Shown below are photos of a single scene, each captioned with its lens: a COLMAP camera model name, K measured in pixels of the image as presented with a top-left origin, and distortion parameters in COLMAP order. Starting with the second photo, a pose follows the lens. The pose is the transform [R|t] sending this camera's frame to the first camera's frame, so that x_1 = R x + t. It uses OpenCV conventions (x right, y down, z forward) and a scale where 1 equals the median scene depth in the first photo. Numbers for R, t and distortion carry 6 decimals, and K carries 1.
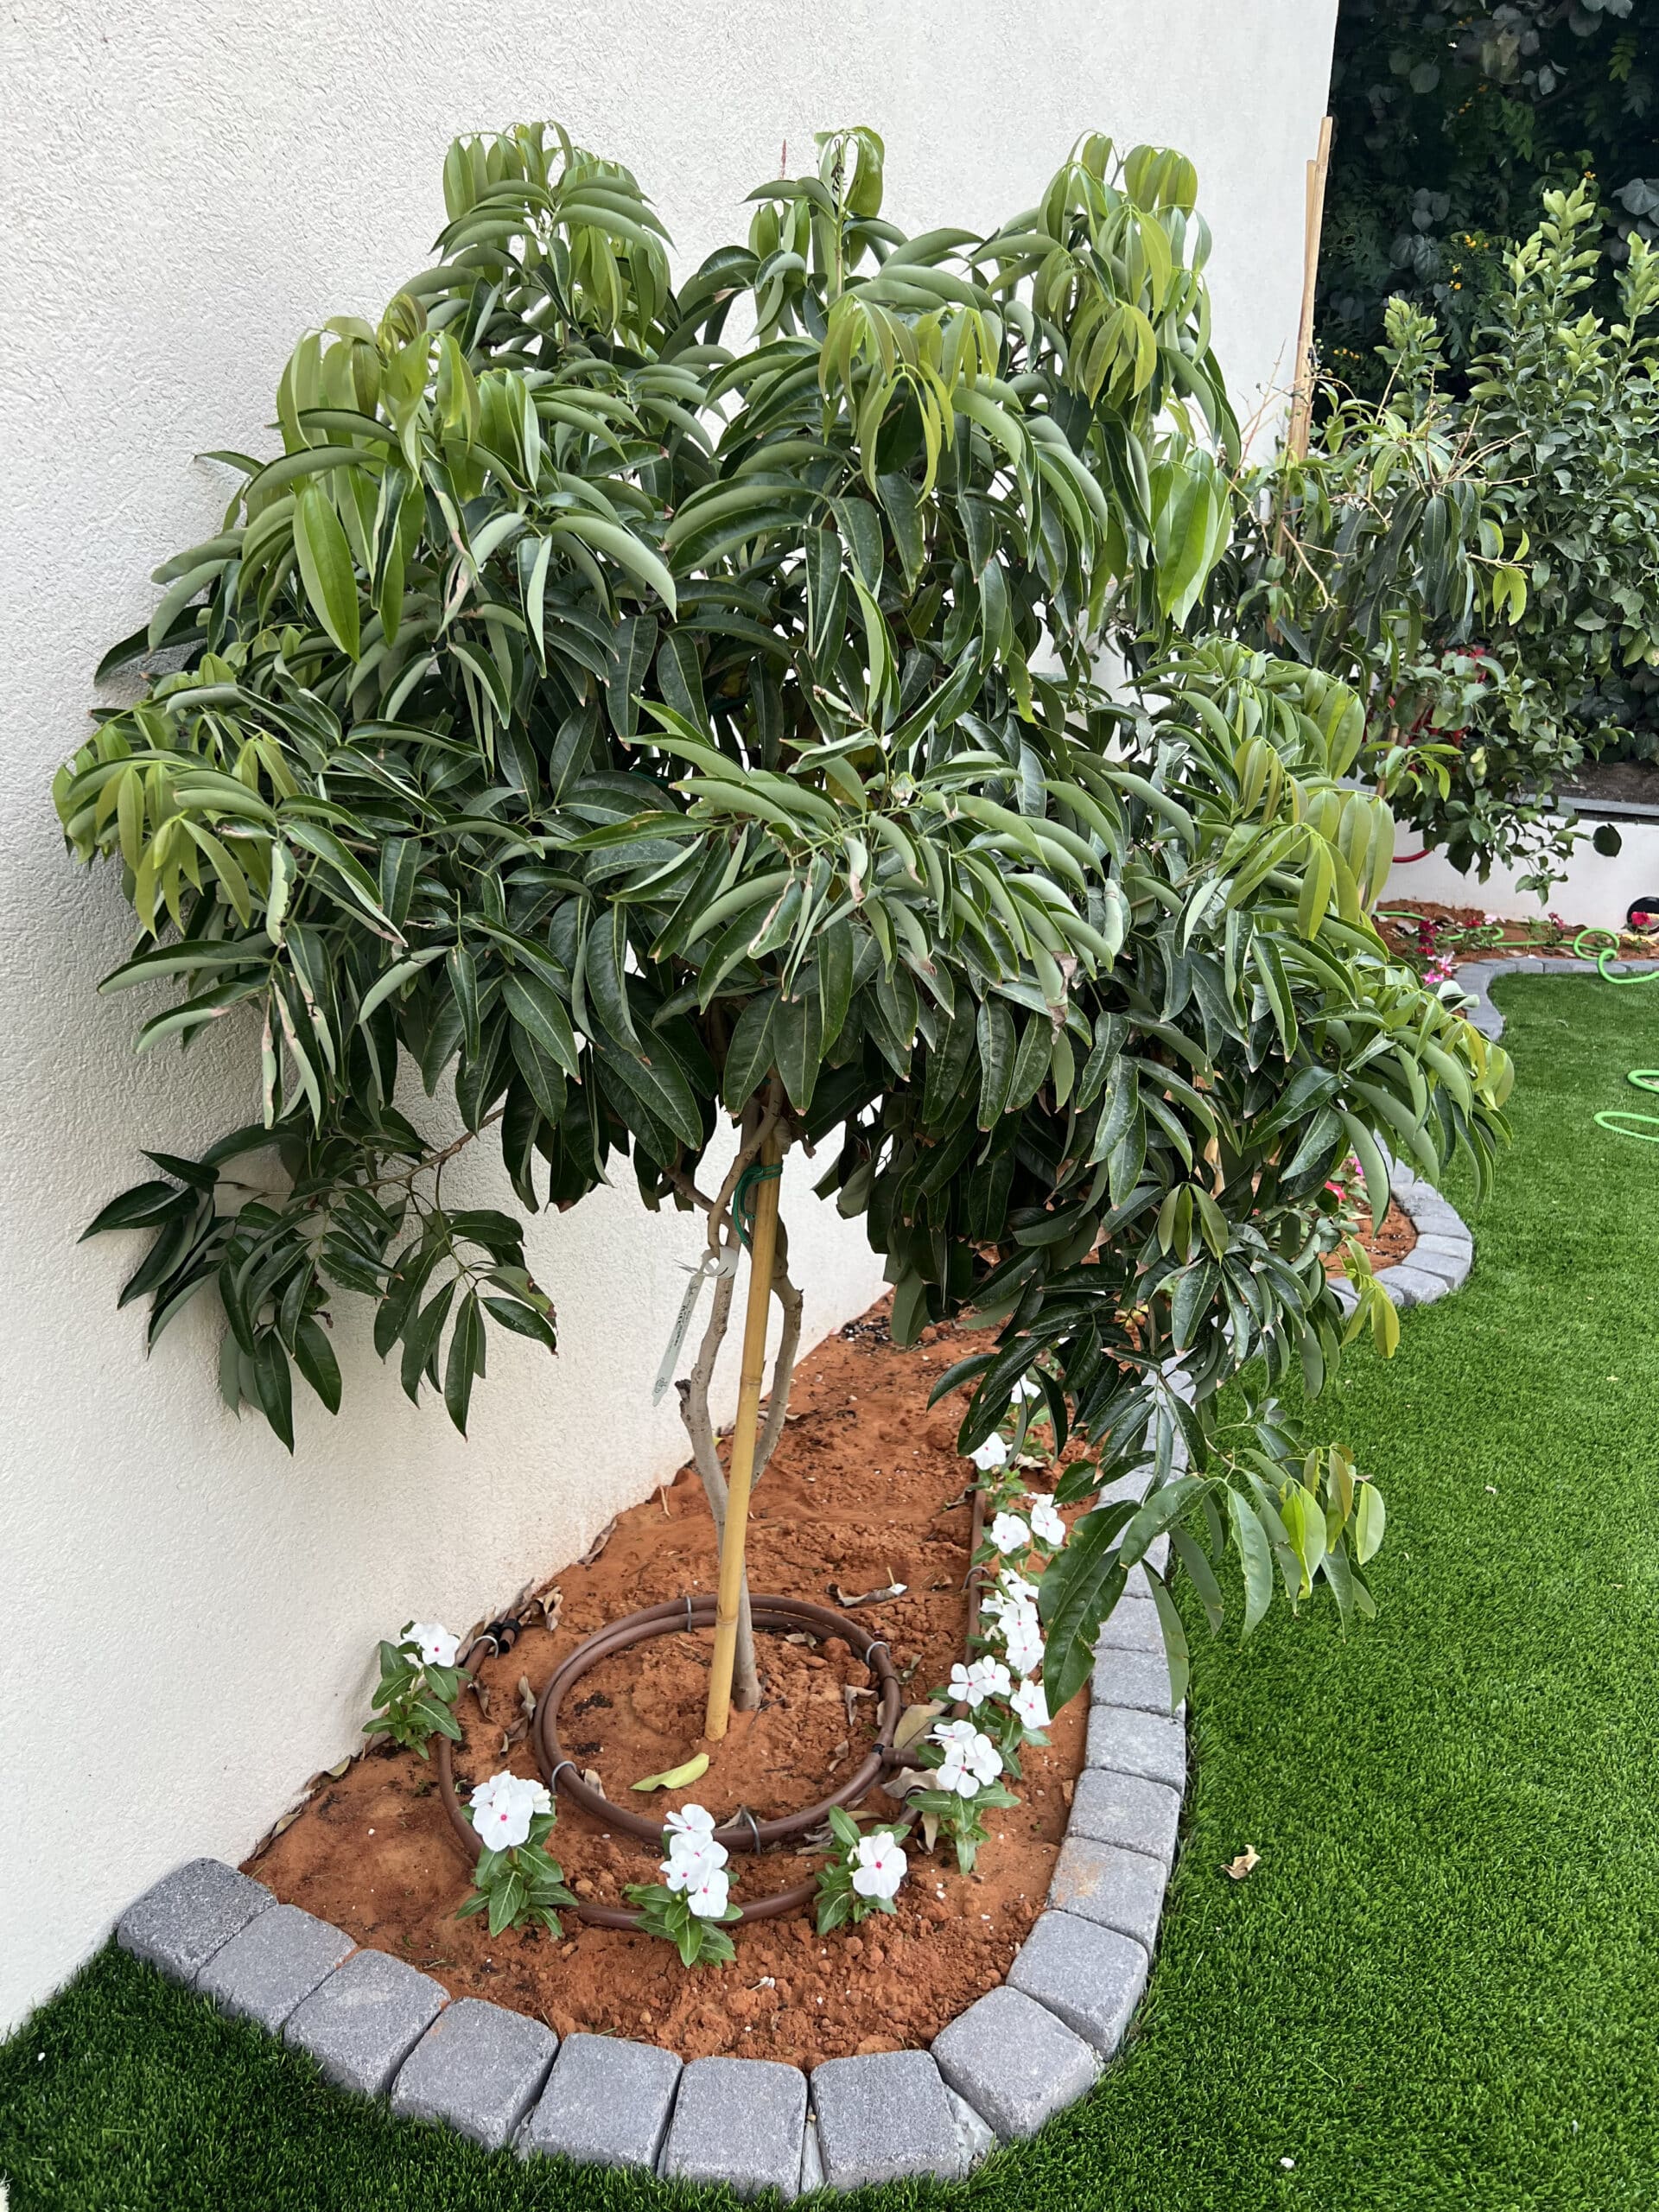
lens RADIAL K [[1622.6, 0, 823.5], [0, 1622.6, 1116.0], [0, 0, 1]] dist [0.048289, -0.054309]
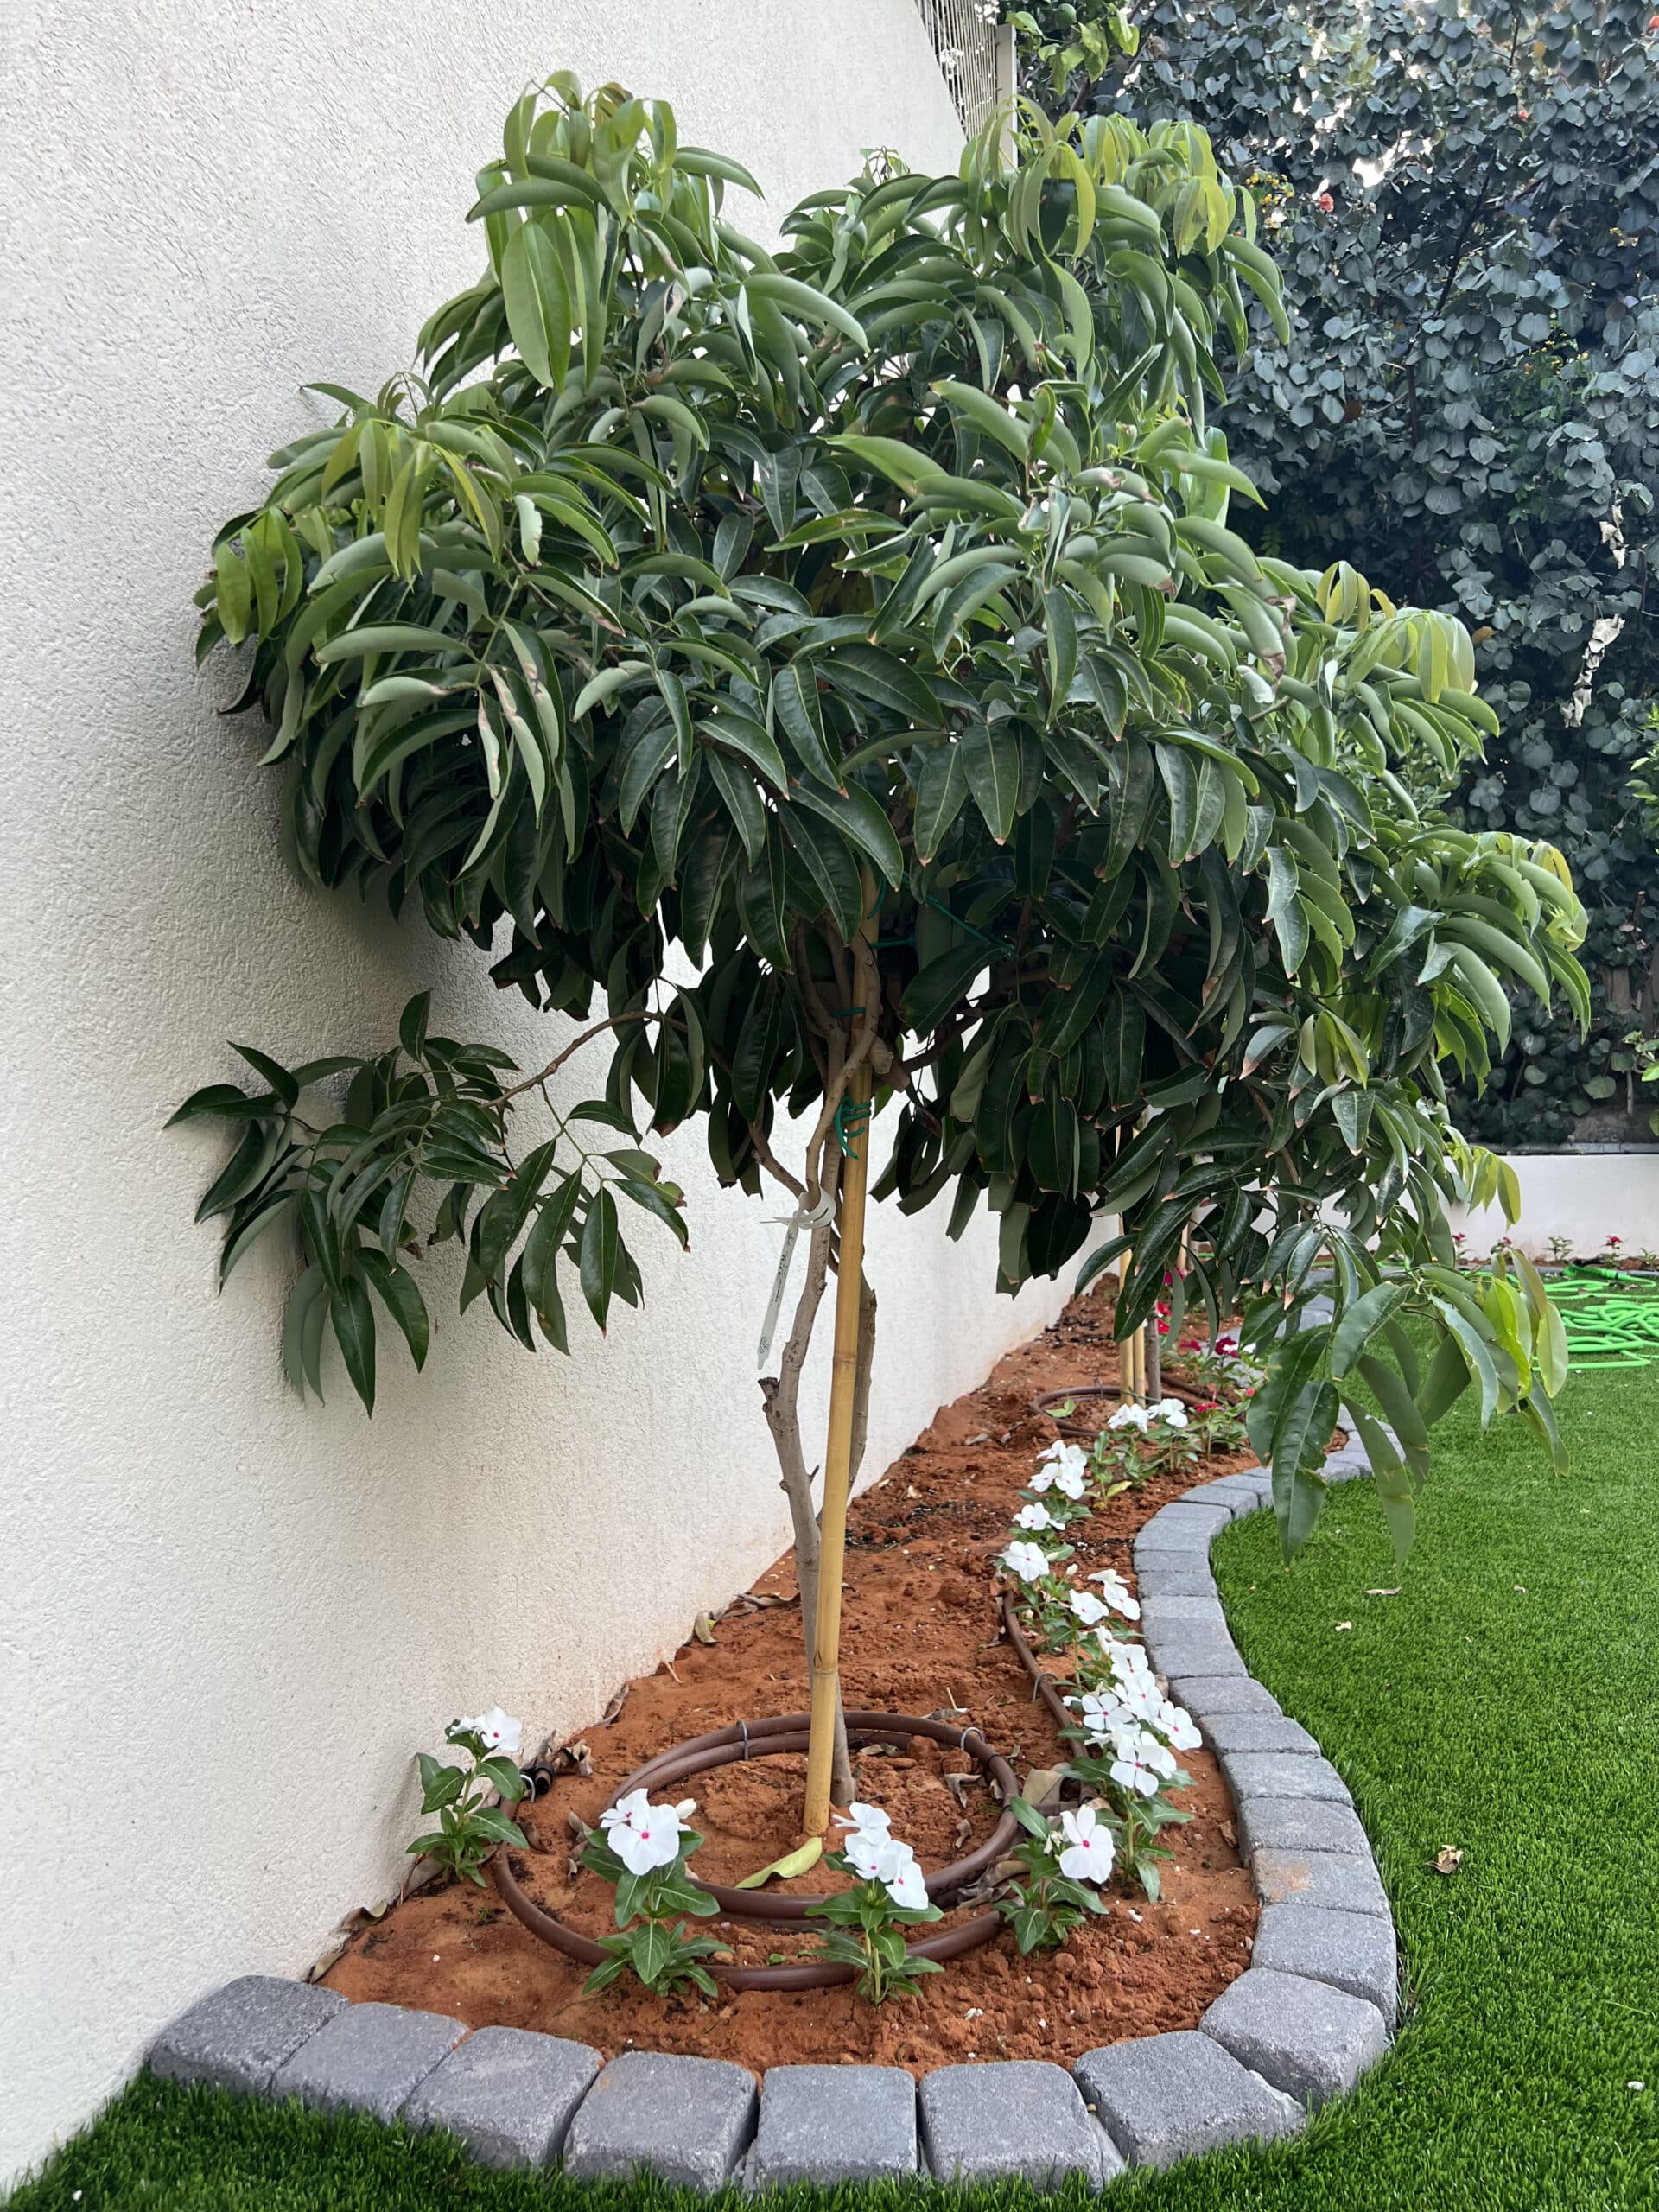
lens RADIAL K [[1622.6, 0, 825.5], [0, 1622.6, 1109.5], [0, 0, 1]] dist [0.048289, -0.054309]
pose [[0.987573, -0.054958, 0.147237, -0.205903], [0.094673, 0.955837, -0.278232, 0.315540], [-0.125443, 0.288714, 0.949162, 0.091795]]
